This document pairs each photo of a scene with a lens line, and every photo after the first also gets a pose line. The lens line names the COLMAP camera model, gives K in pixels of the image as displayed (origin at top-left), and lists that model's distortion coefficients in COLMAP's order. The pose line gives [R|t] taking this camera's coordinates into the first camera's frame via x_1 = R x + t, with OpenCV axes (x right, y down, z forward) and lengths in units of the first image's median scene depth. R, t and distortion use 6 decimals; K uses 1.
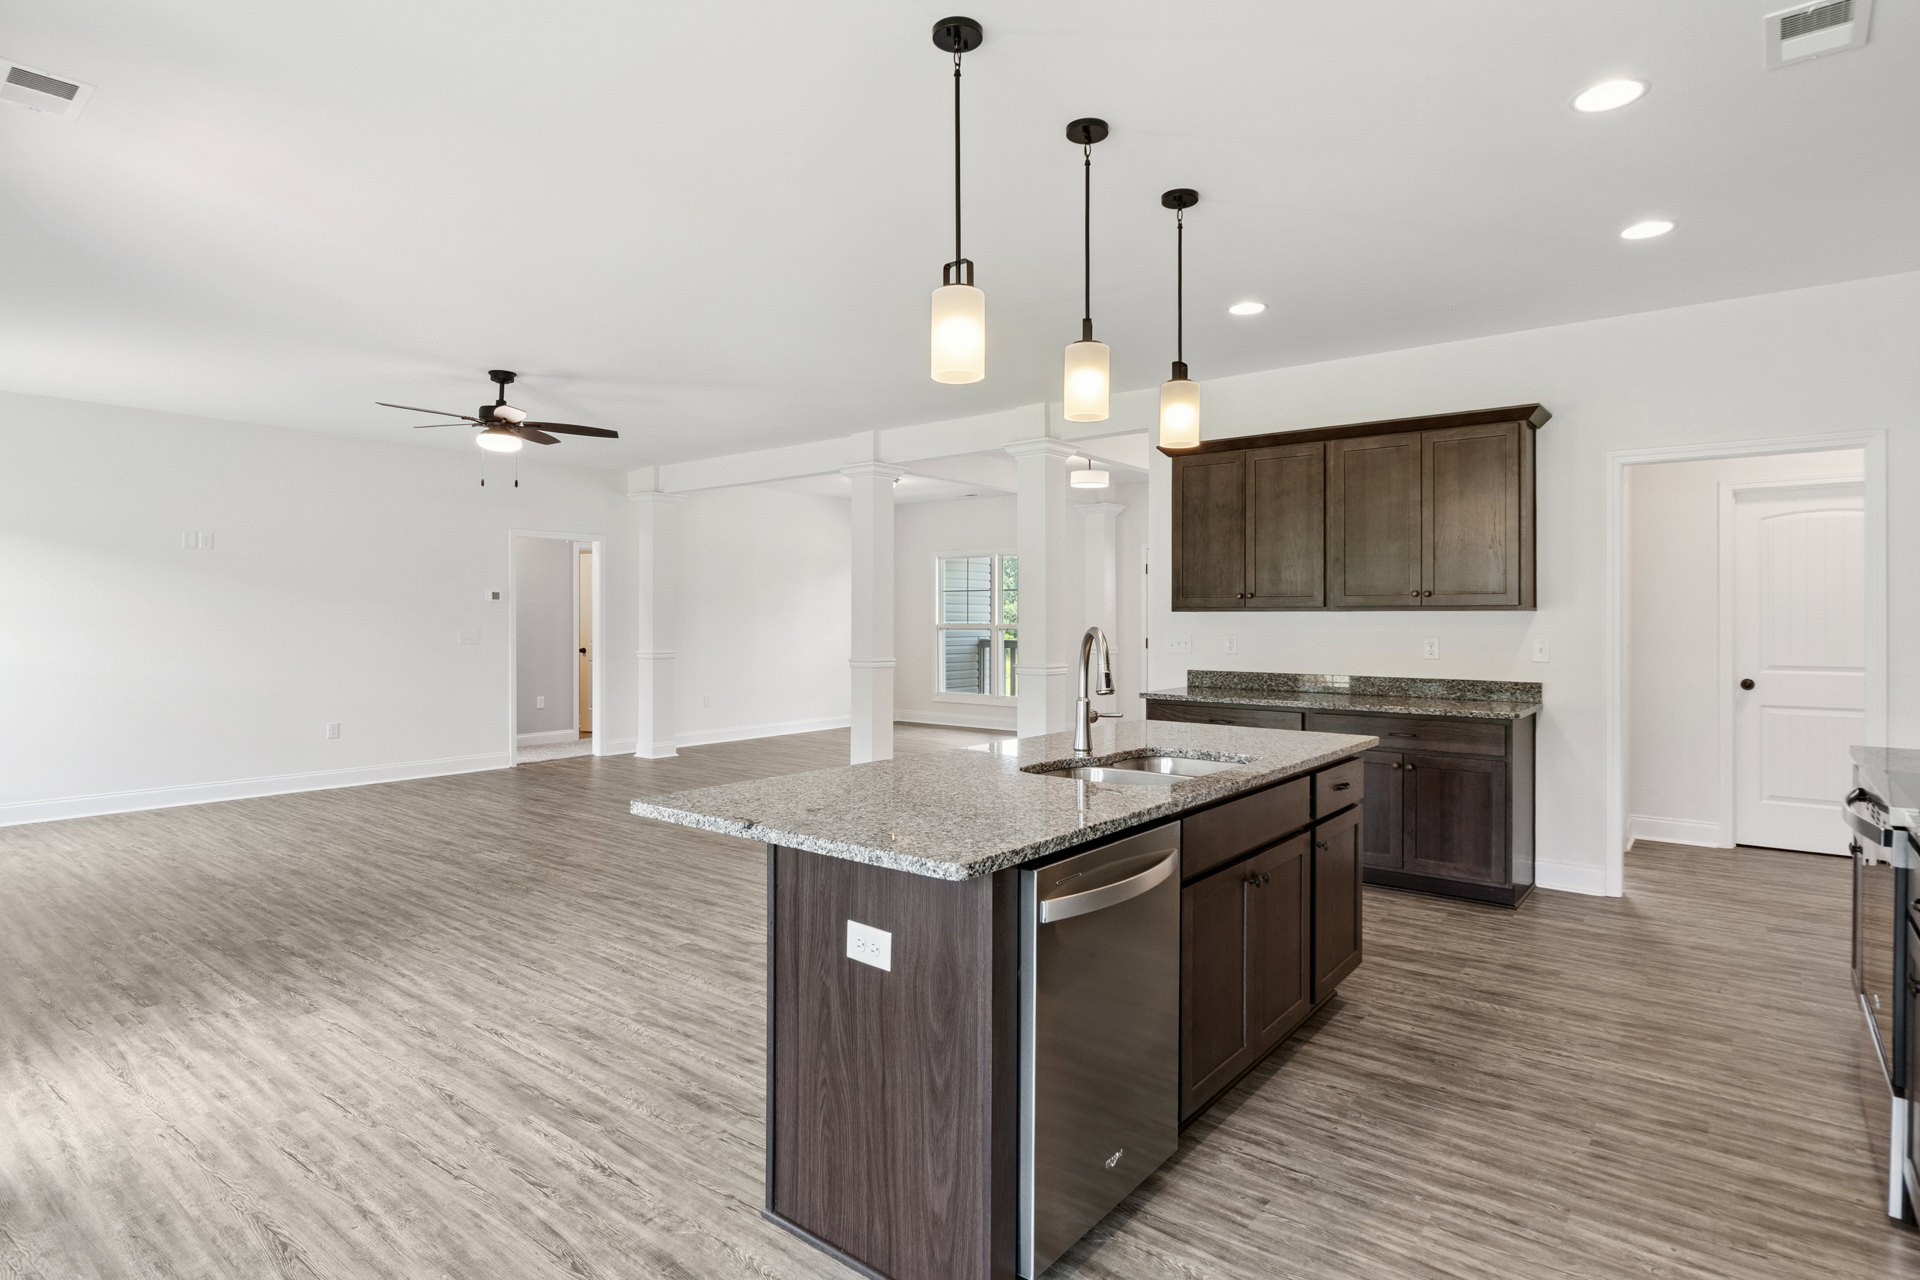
lens RADIAL K [[1002.2, 0, 958.5], [0, 1002.2, 618.8], [0, 0, 1]] dist [-0.009192, 0.001633]
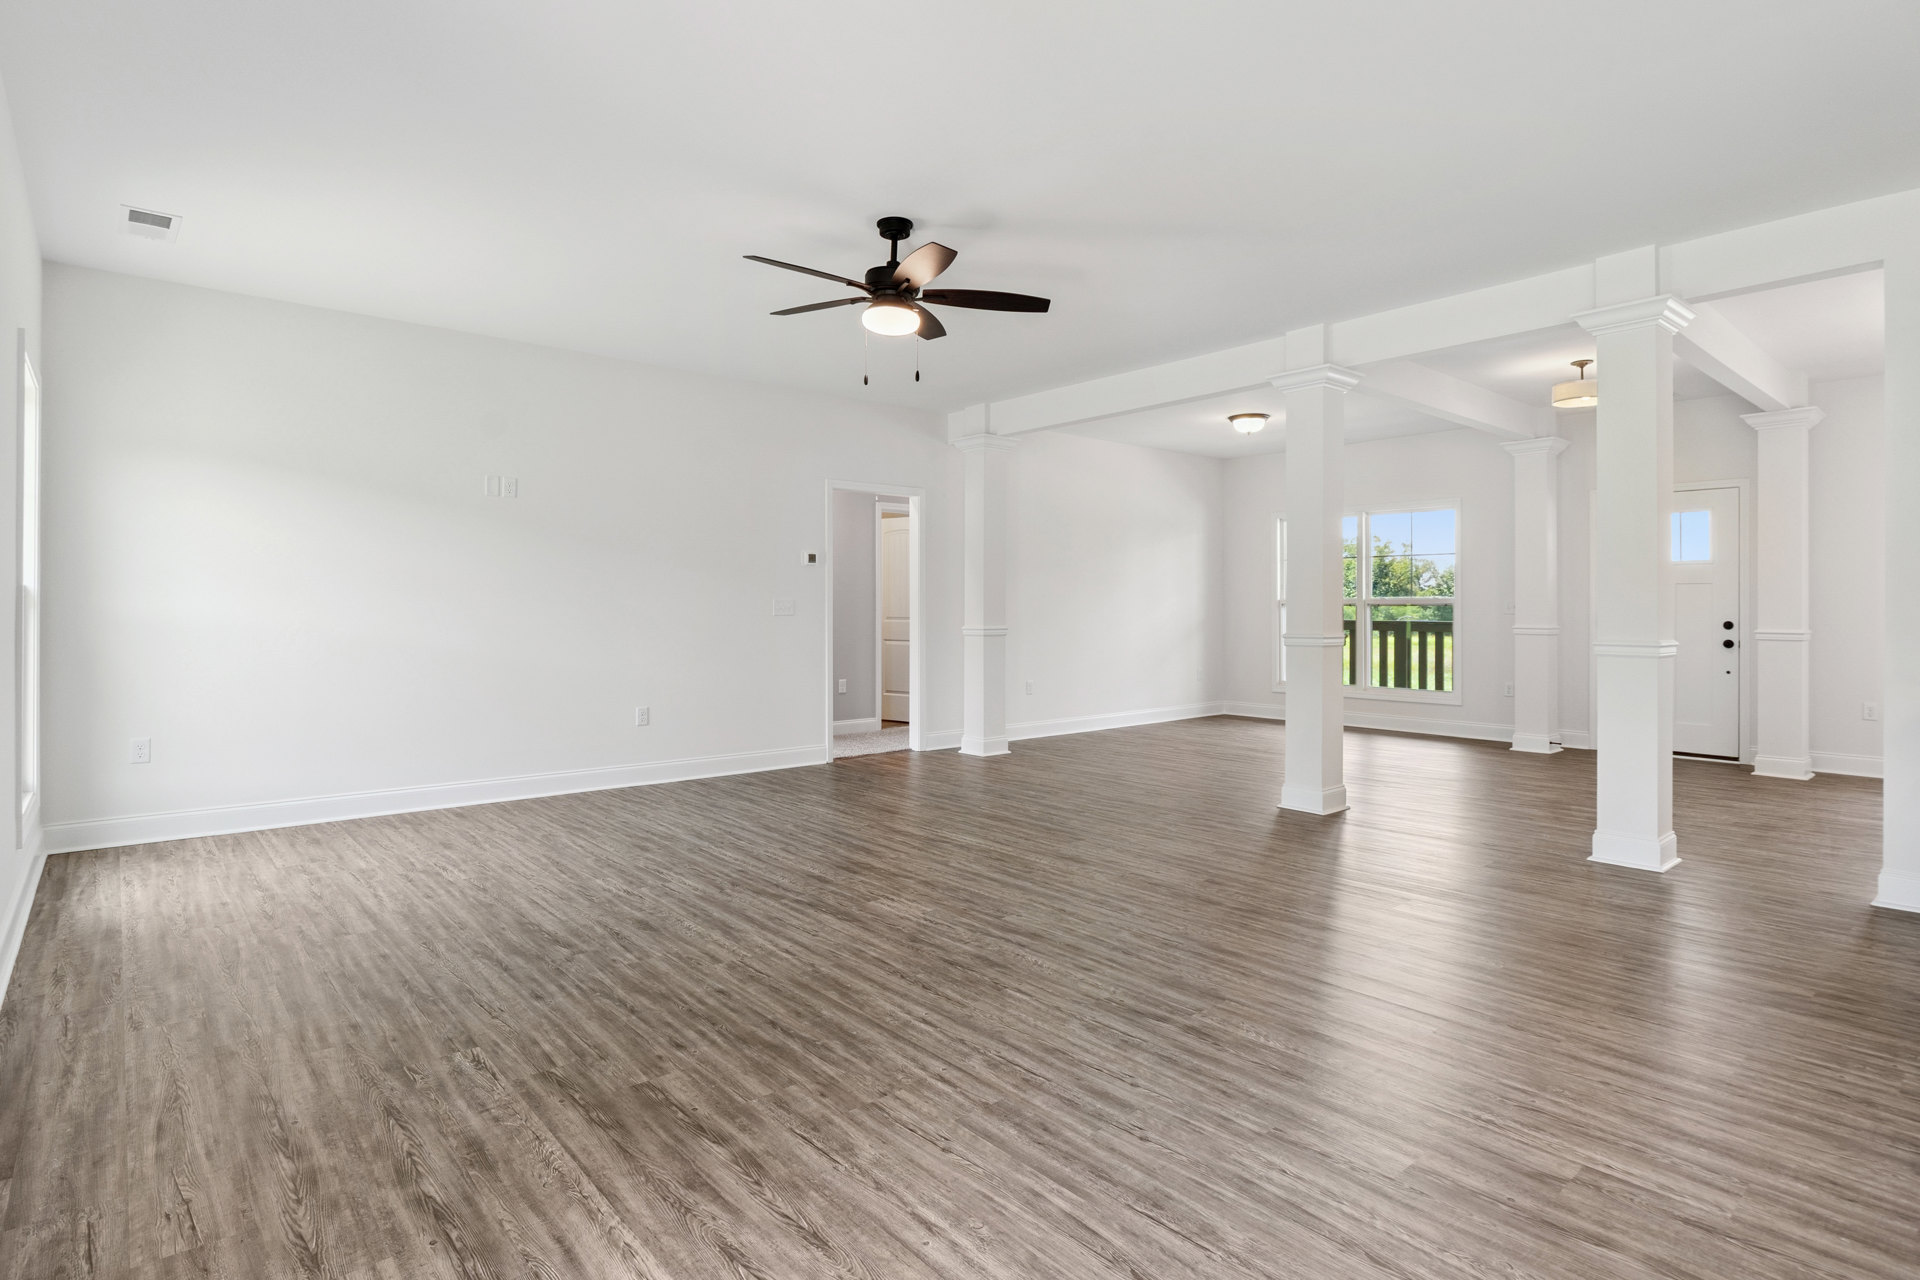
lens RADIAL K [[974.8, 0, 957.1], [0, 974.8, 610.8], [0, 0, 1]] dist [-0.004163, -0.000694]
pose [[0.982150, 0.001091, -0.188095, -0.431935], [-0.000662, 0.999997, 0.002342, 0.043394], [0.188097, -0.002176, 0.982148, 0.500151]]
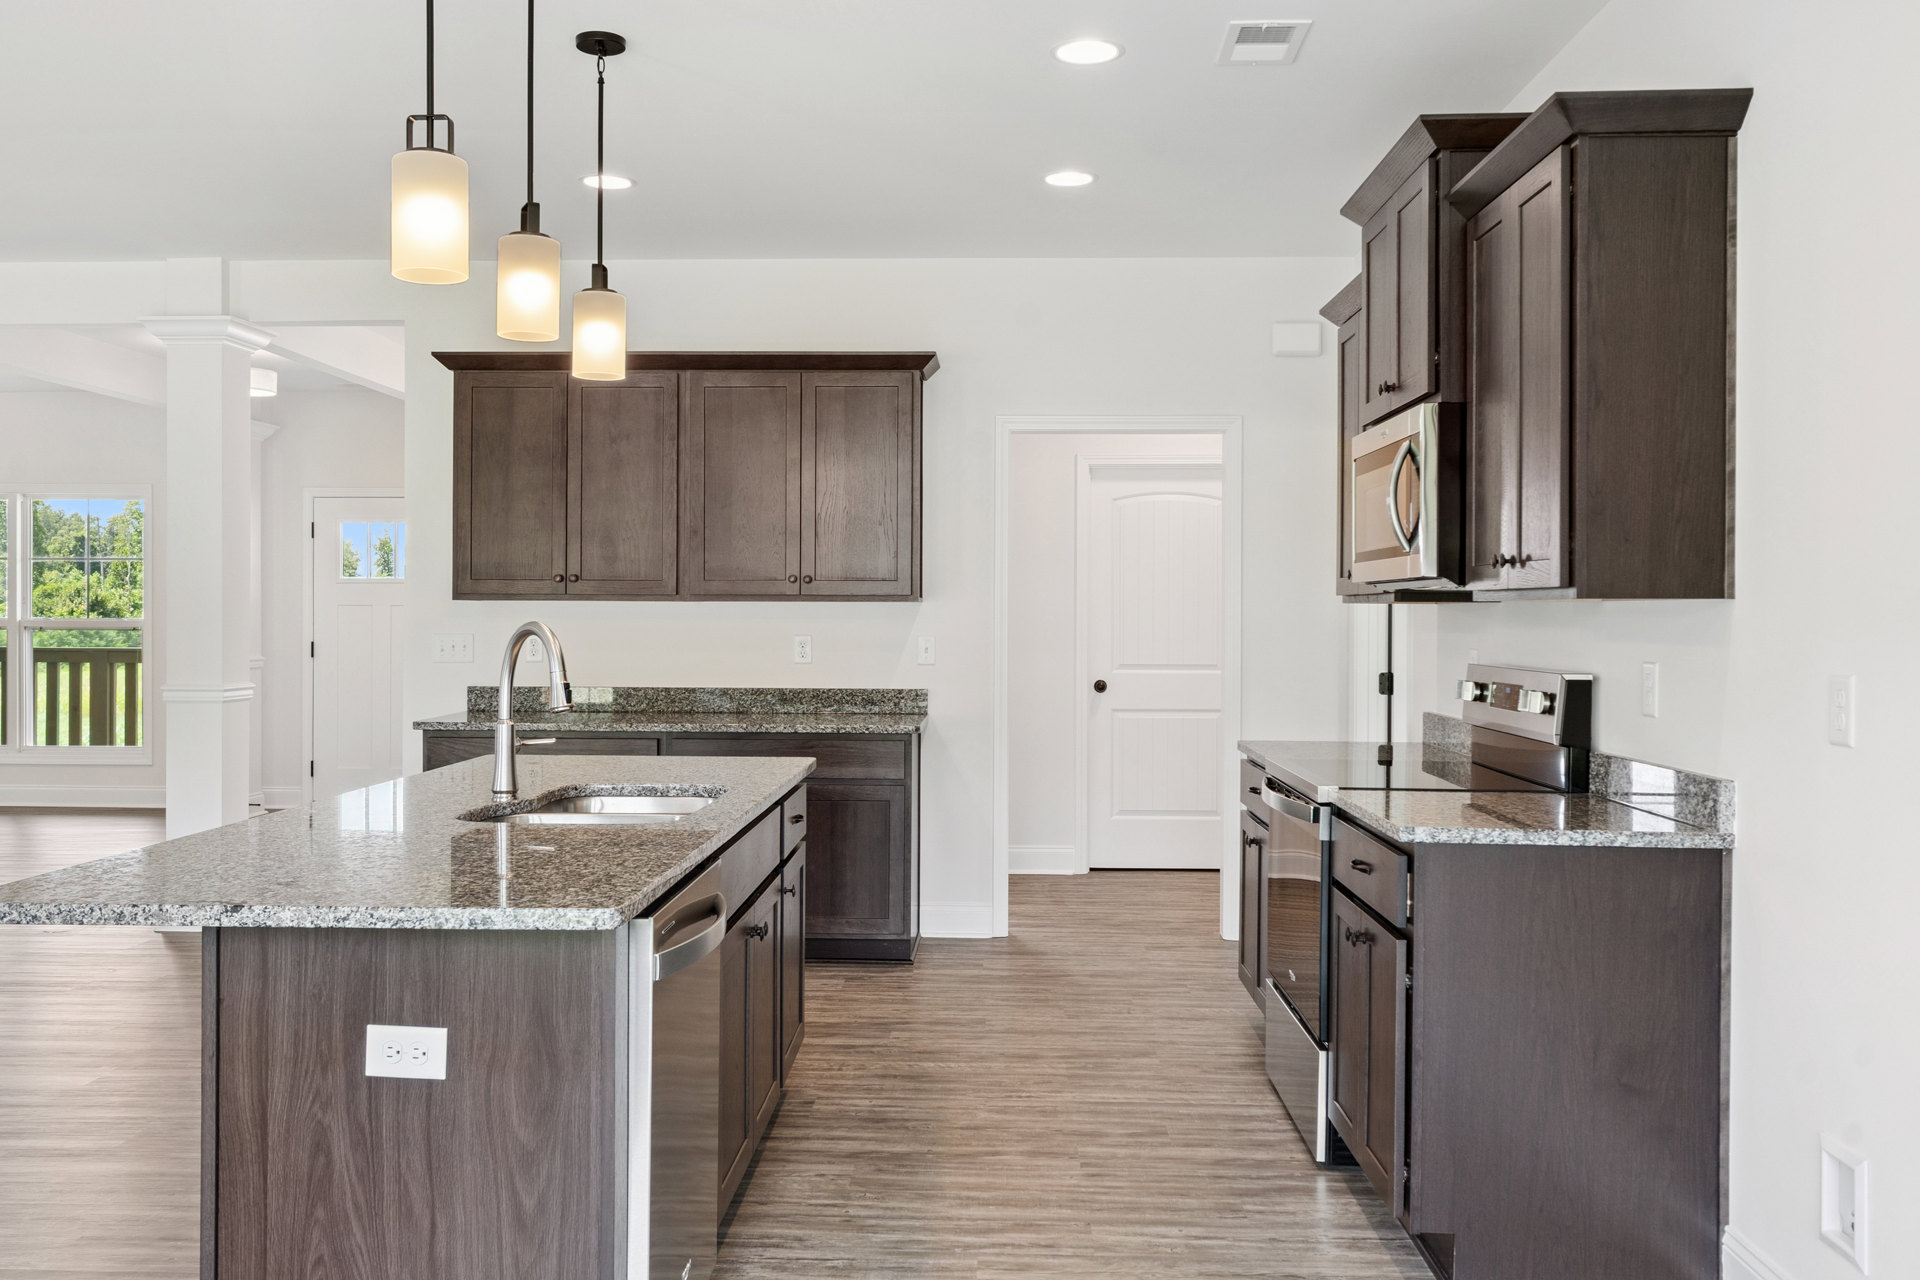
lens RADIAL K [[1608.8, 0, 933.7], [0, 1608.8, 627.7], [0, 0, 1]] dist [0.004654, 0.004345]
pose [[0.809226, -0.003932, 0.587485, -0.247371], [-0.002519, 0.999945, 0.010163, -0.000482], [-0.587492, -0.009704, 0.809172, -0.099264]]
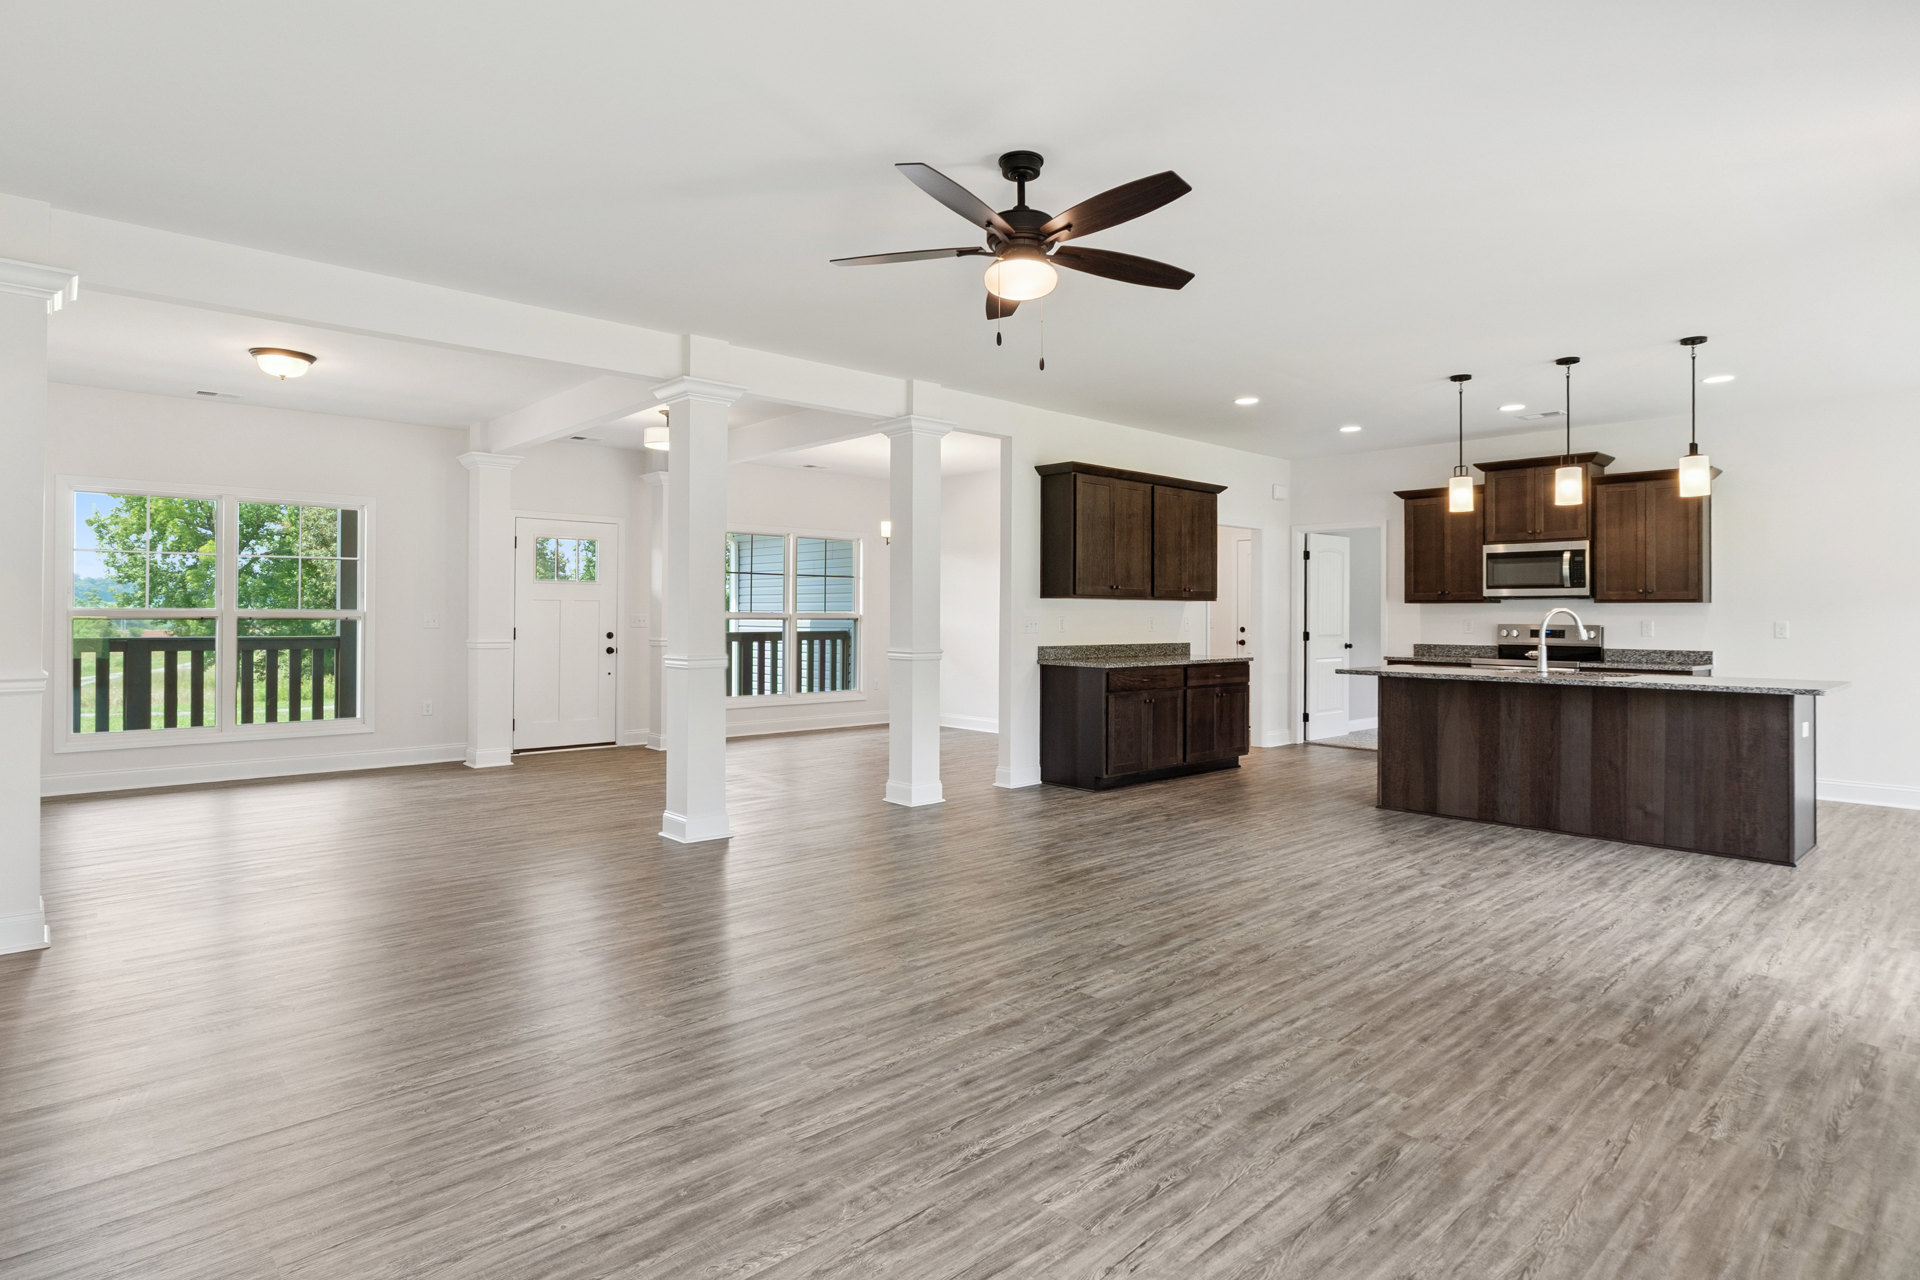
lens RADIAL K [[1021.9, 0, 955.9], [0, 1021.9, 602.7], [0, 0, 1]] dist [-0.004937, 0.000010]
pose [[0.152004, 0.011746, 0.988310, -1.581783], [-0.004326, 0.999928, -0.011218, 0.020834], [-0.988370, -0.002570, 0.152044, 1.447792]]
